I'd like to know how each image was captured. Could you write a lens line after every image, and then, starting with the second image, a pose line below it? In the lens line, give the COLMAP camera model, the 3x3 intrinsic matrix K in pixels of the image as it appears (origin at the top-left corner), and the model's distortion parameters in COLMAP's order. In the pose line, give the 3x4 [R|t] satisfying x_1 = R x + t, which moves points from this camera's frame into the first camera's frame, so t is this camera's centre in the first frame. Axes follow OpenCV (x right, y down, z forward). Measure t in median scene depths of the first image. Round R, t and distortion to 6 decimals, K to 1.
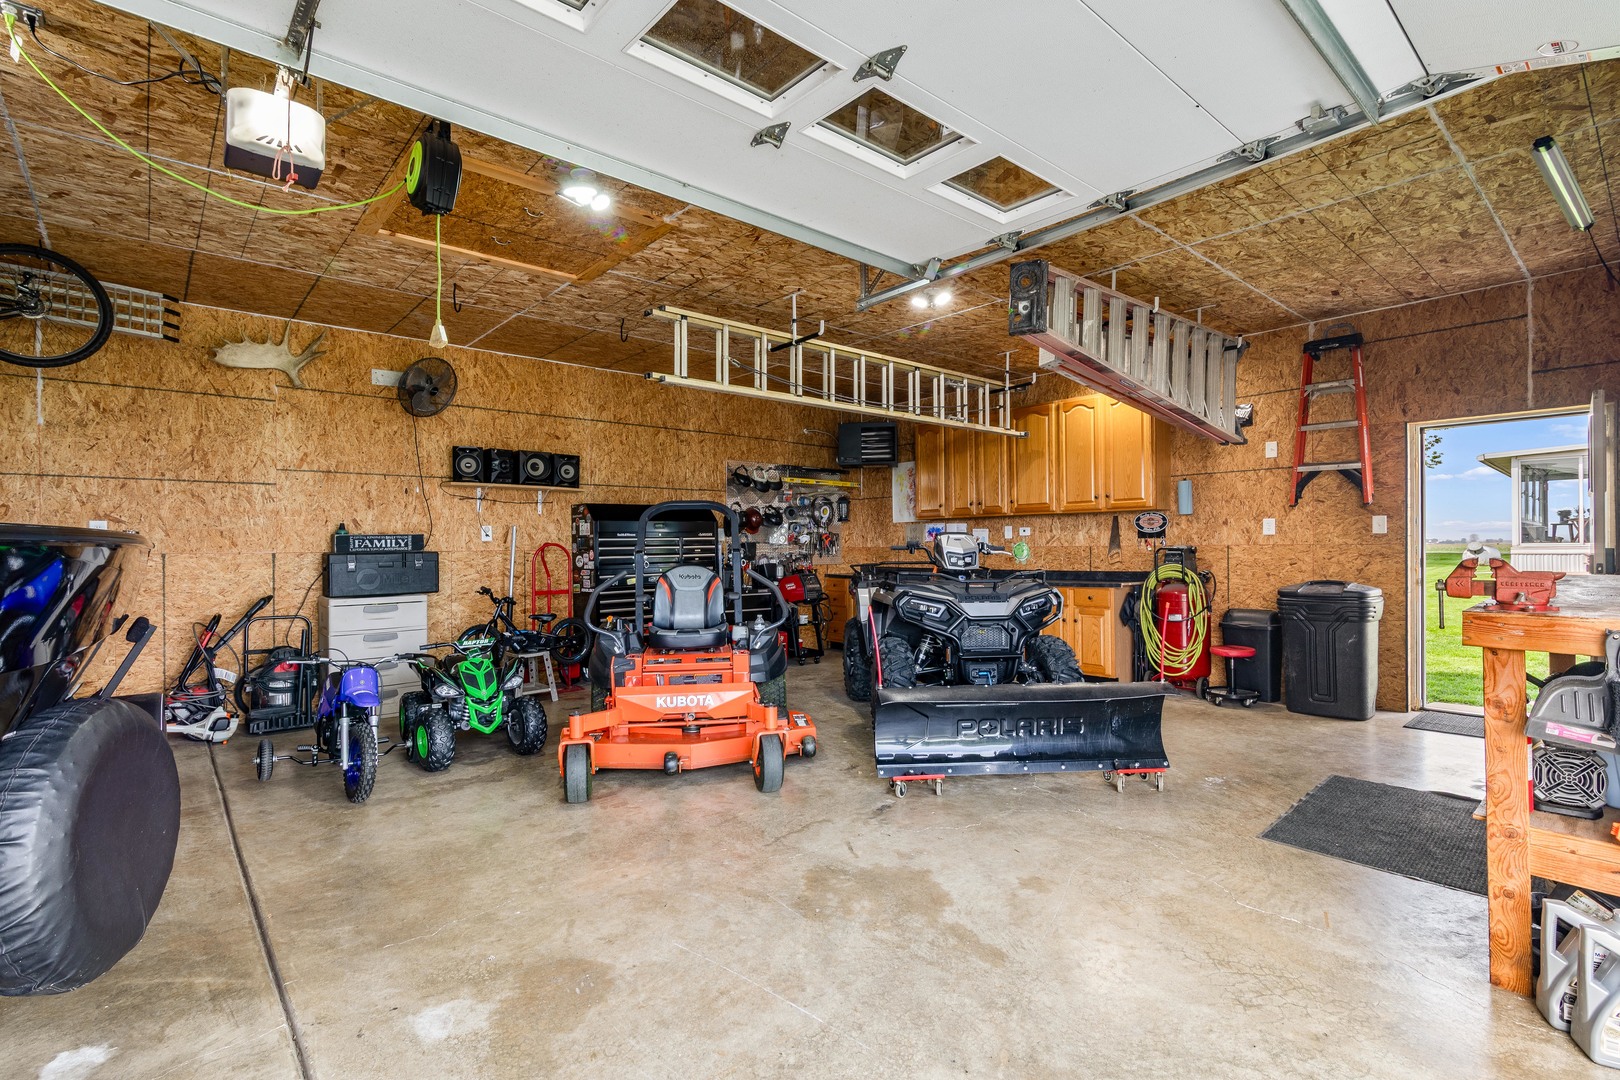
lens RADIAL K [[762.2, 0, 810.0], [0, 762.2, 540.0], [0, 0, 1]] dist [-0.000990, -0.000182]
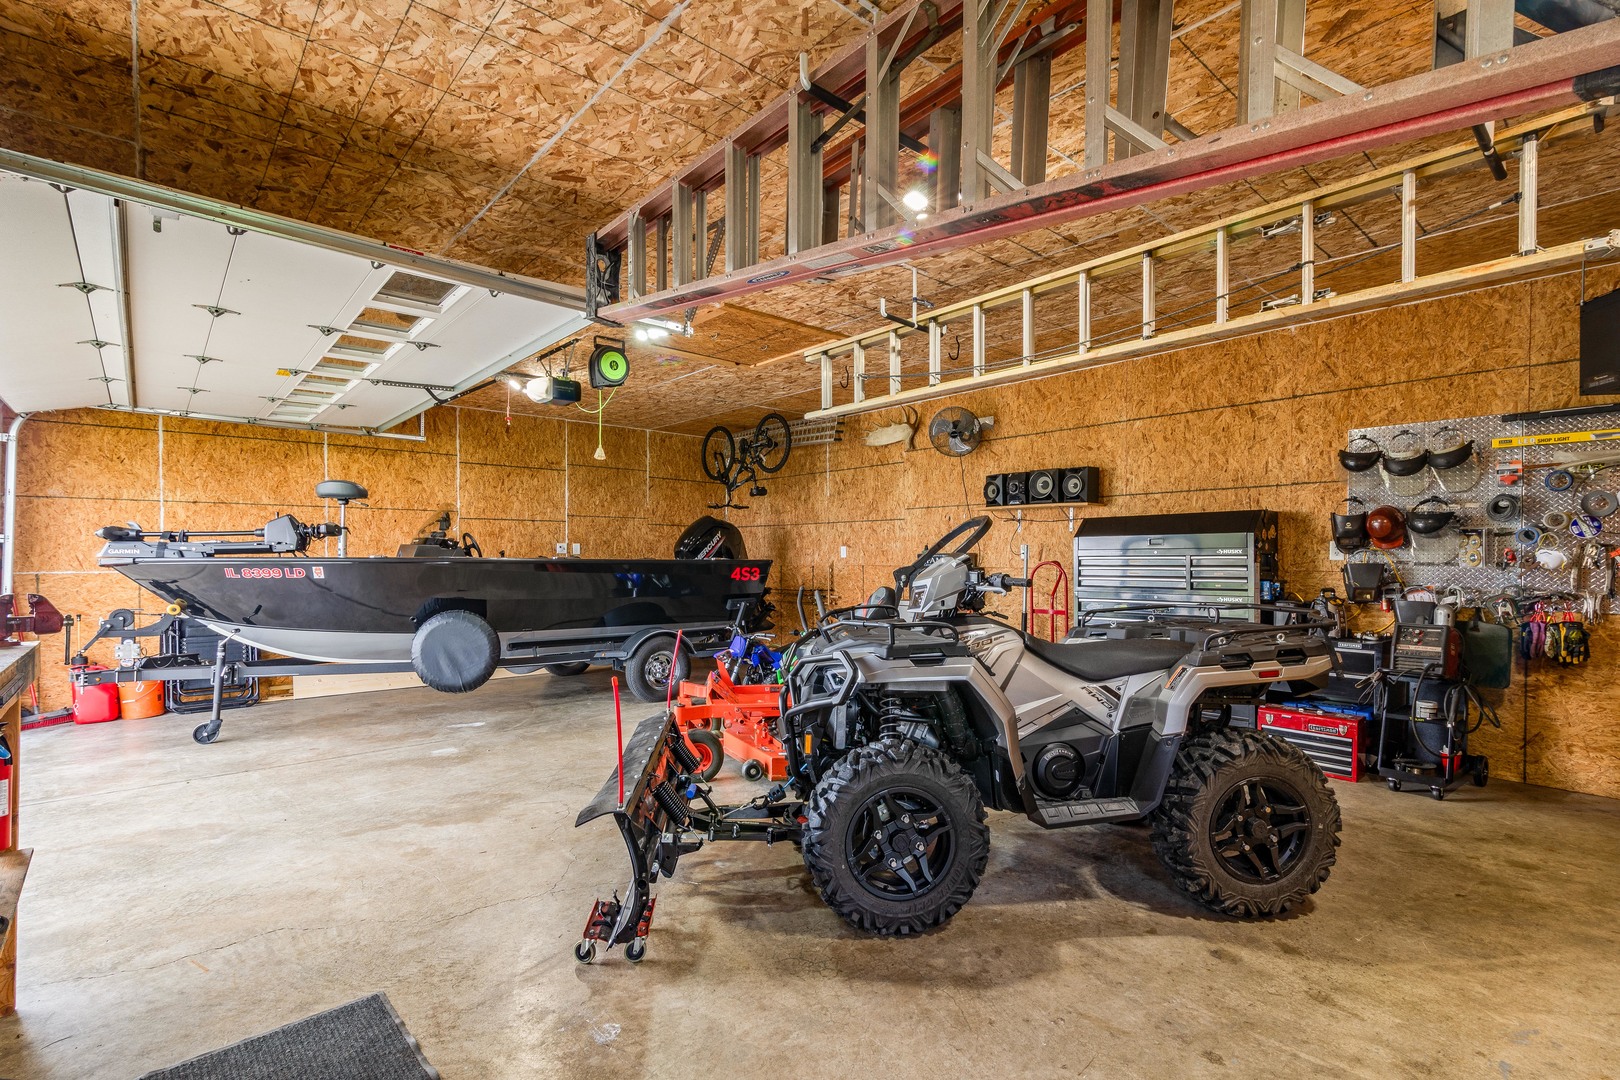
lens RADIAL K [[773.3, 0, 810.0], [0, 773.3, 540.0], [0, 0, 1]] dist [-0.001045, -0.000265]
pose [[-0.011450, -0.018205, -0.999769, 0.790676], [0.001421, 0.999833, -0.018222, -0.006988], [0.999933, -0.001629, -0.011423, 0.854226]]
